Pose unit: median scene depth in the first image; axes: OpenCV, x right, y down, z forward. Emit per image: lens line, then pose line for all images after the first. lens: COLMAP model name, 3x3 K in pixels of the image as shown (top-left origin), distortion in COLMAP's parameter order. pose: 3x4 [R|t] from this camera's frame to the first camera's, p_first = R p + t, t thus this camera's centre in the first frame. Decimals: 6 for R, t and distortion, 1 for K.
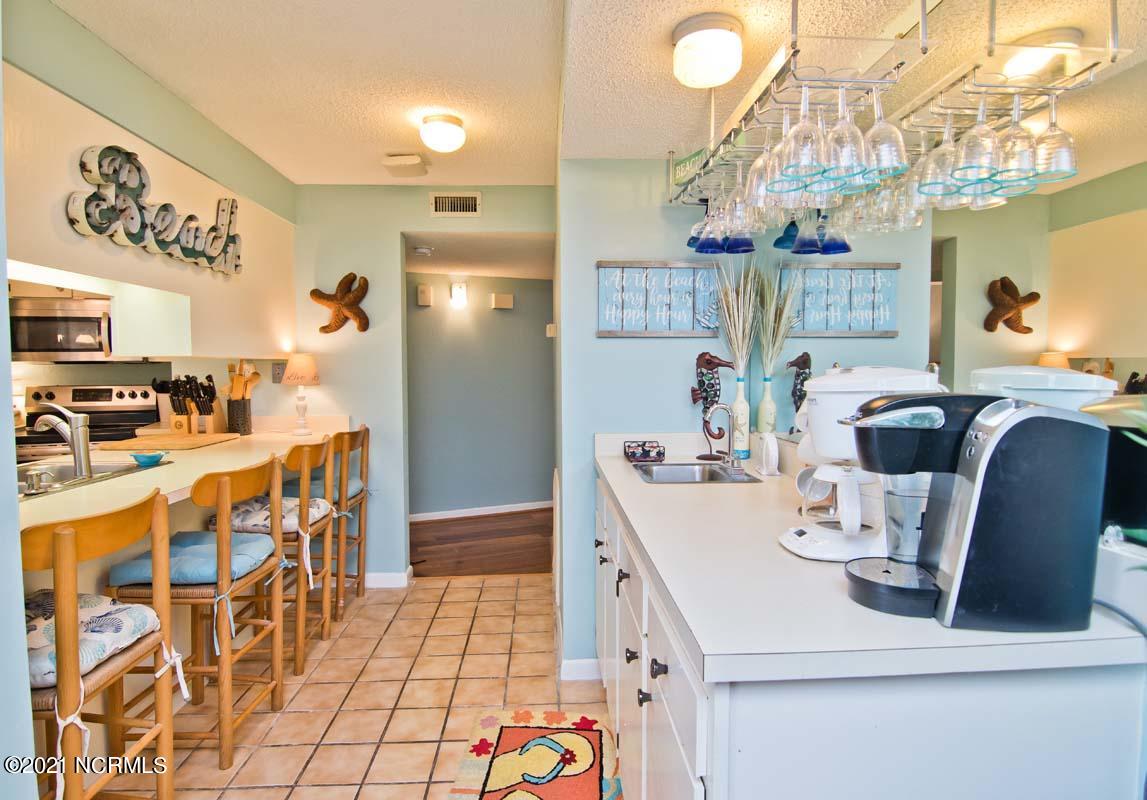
lens RADIAL K [[618.5, 0, 573.5], [0, 618.5, 400.0], [0, 0, 1]] dist [-0.002082, -0.001510]
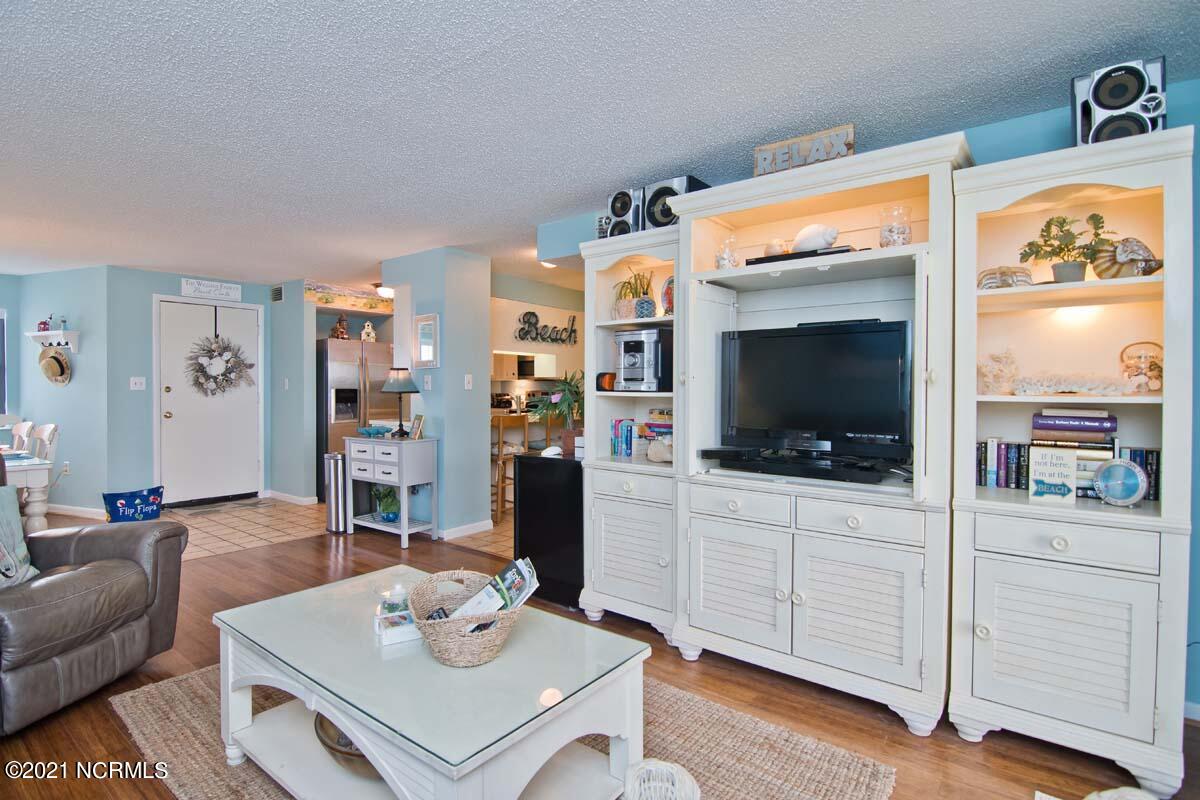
lens RADIAL K [[587.7, 0, 589.0], [0, 587.7, 393.3], [0, 0, 1]] dist [0.001347, -0.015442]
pose [[0.759228, 0.008218, -0.650773, 1.518810], [-0.035721, 0.998939, -0.029058, 0.096450], [0.649843, 0.045308, 0.758716, -1.126039]]
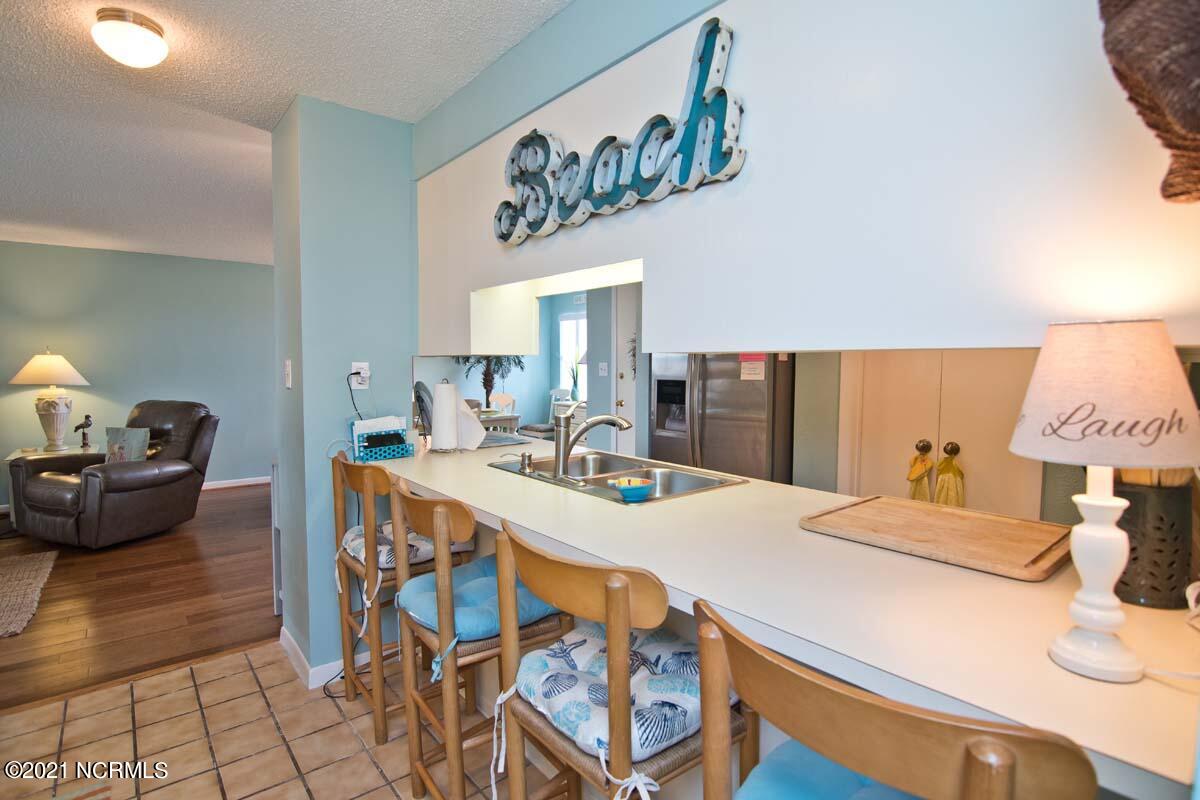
lens RADIAL K [[587.7, 0, 589.0], [0, 587.7, 393.3], [0, 0, 1]] dist [0.001347, -0.015442]
pose [[-0.805165, 0.036050, -0.591955, -0.259481], [-0.028084, 0.994713, 0.098778, -0.106678], [0.592386, 0.096157, -0.799895, 1.840599]]
